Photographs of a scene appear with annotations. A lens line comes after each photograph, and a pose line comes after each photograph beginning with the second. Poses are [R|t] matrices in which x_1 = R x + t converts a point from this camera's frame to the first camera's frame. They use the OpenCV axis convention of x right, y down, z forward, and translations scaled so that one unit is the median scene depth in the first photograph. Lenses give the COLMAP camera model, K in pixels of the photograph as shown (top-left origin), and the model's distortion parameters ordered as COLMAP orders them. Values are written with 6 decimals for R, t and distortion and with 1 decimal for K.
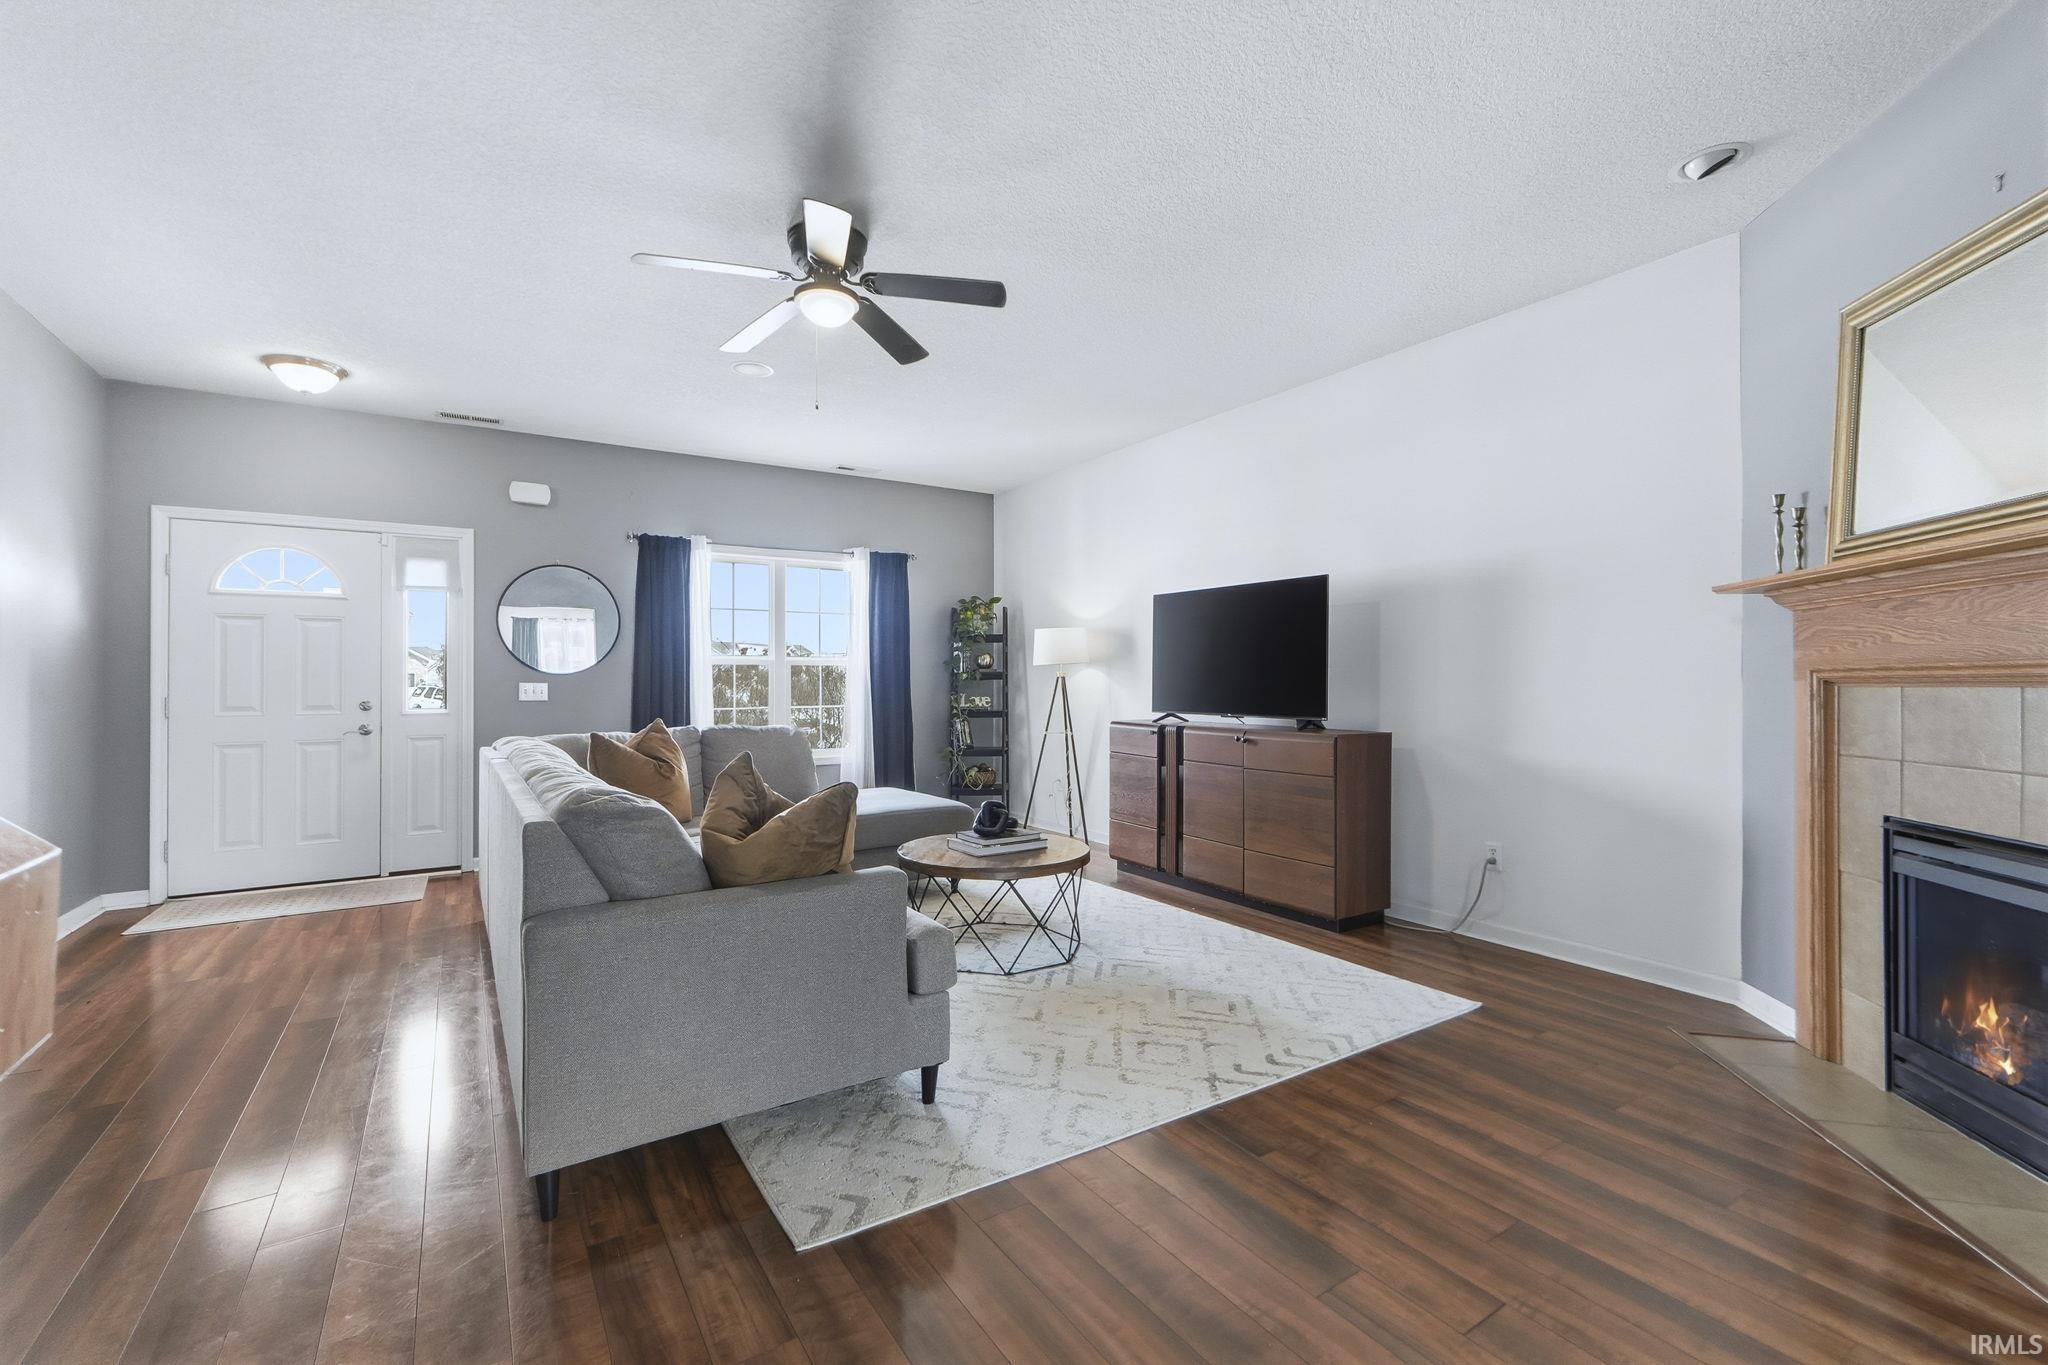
lens RADIAL K [[886.9, 0, 1027.1], [0, 886.9, 675.6], [0, 0, 1]] dist [0.000860, 0.000285]
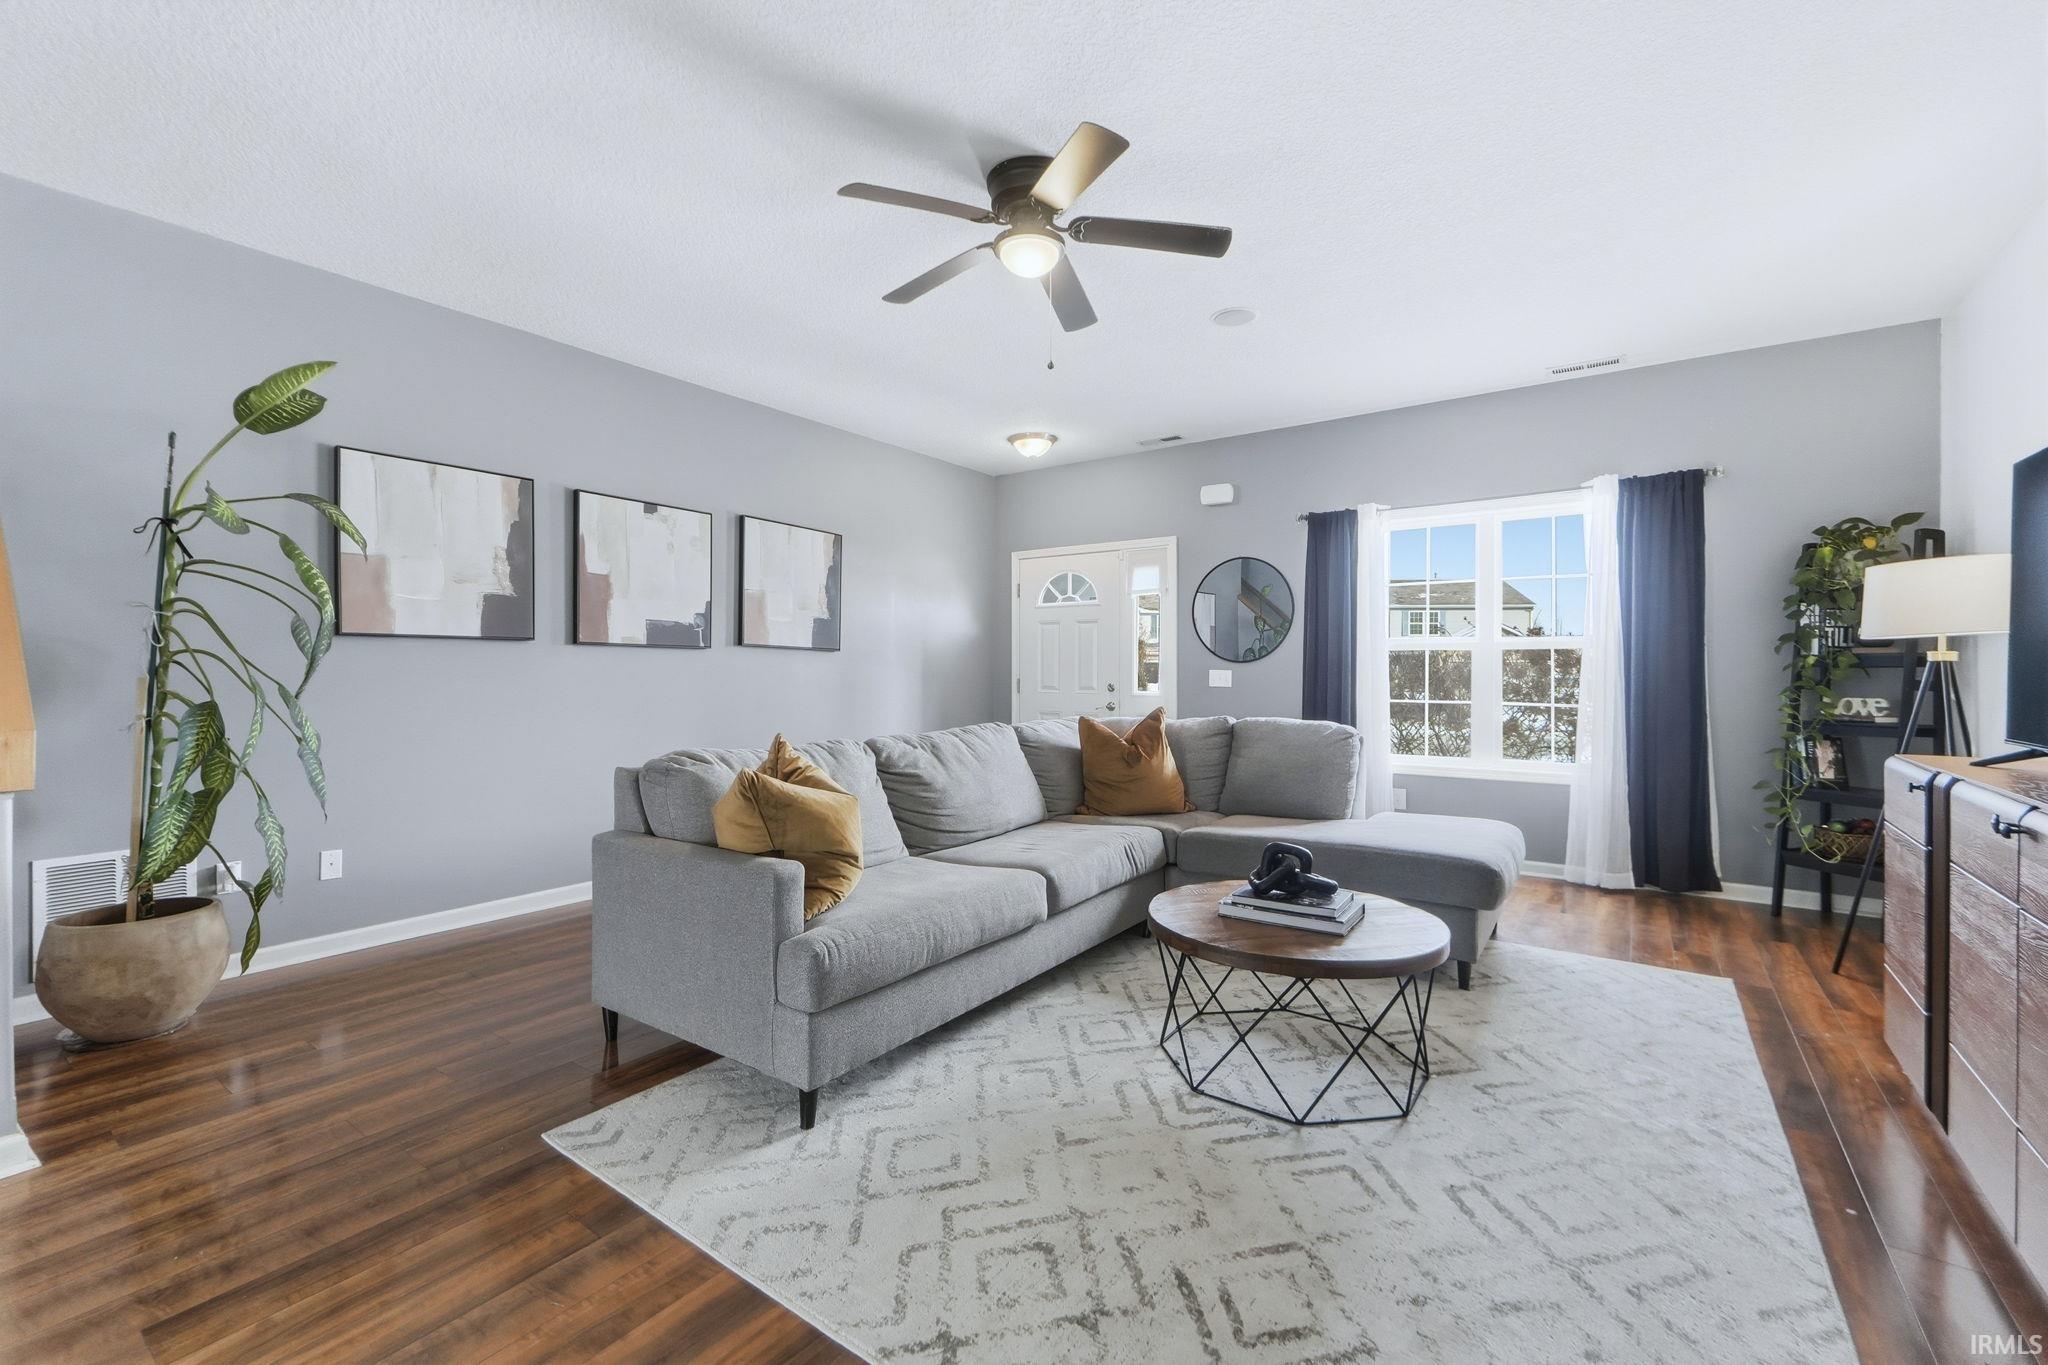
lens RADIAL K [[886.9, 0, 1010.7], [0, 886.9, 672.0], [0, 0, 1]] dist [0.000860, 0.000285]
pose [[0.341036, 0.005365, -0.940035, 0.400018], [0.002498, 0.999975, 0.006614, 0.003424], [0.940047, -0.004604, 0.341014, 0.435141]]
